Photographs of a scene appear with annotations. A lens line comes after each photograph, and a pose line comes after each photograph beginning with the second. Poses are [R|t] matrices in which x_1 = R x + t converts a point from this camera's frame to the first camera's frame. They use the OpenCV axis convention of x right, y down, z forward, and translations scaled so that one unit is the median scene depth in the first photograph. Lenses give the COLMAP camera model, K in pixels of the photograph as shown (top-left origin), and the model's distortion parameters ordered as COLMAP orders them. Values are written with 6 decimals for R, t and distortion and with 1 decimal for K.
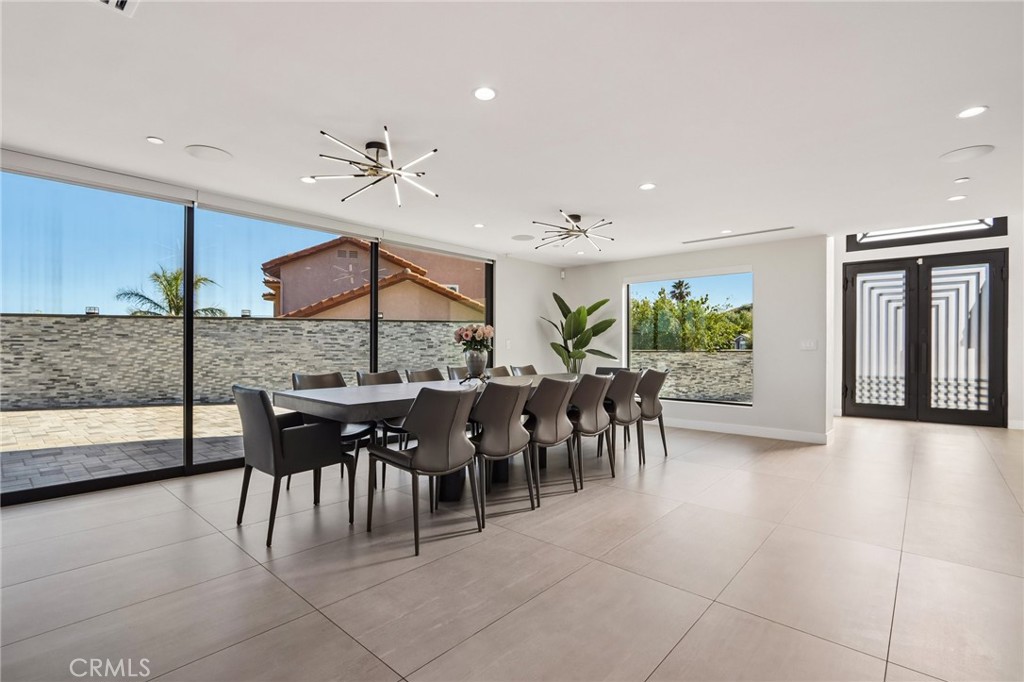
lens RADIAL K [[473.9, 0, 509.2], [0, 473.9, 348.6], [0, 0, 1]] dist [-0.008536, -0.000048]
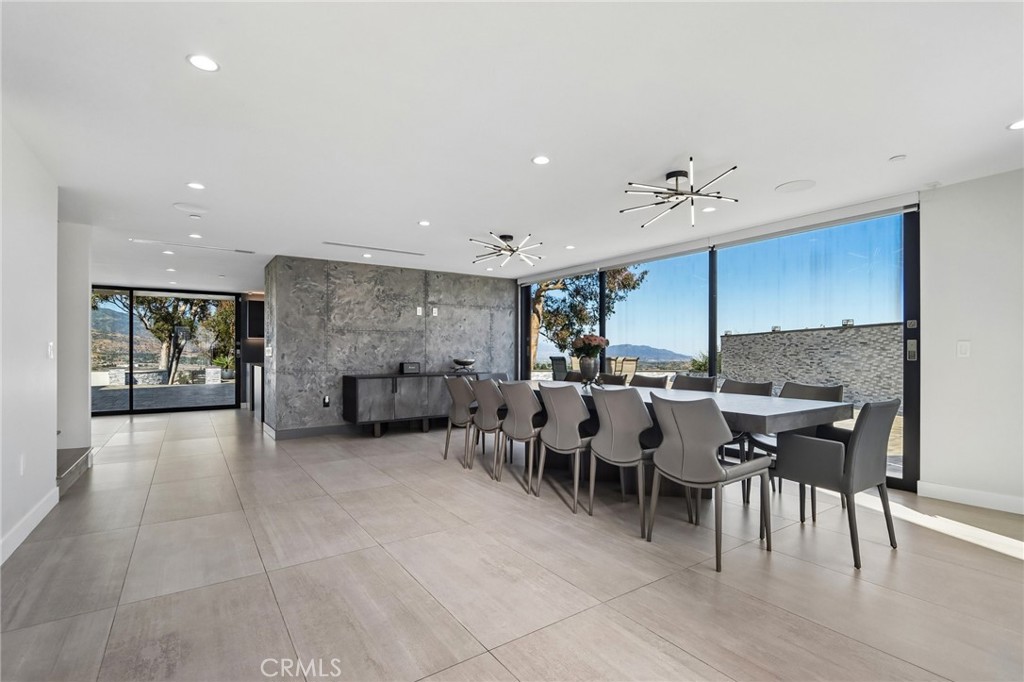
lens RADIAL K [[473.9, 0, 509.2], [0, 473.9, 348.6], [0, 0, 1]] dist [-0.008536, -0.000048]
pose [[-0.240301, -0.010322, -0.970644, 0.459600], [-0.003145, 0.999946, -0.009855, -0.002498], [0.970693, 0.000685, -0.240320, 0.476341]]
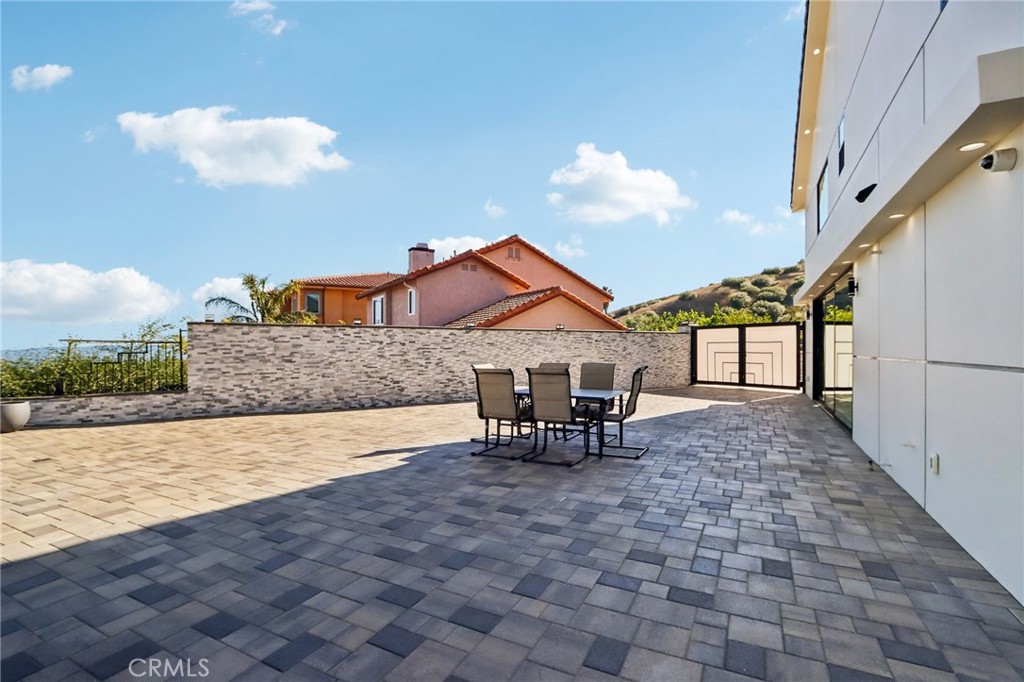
lens RADIAL K [[480.5, 0, 508.0], [0, 480.5, 348.2], [0, 0, 1]] dist [-0.007837, 0.000021]
pose [[0.973635, -0.003466, 0.228085, -1.105226], [0.004235, 0.999987, -0.002882, -0.012979], [-0.228072, 0.003772, 0.973637, -0.284396]]
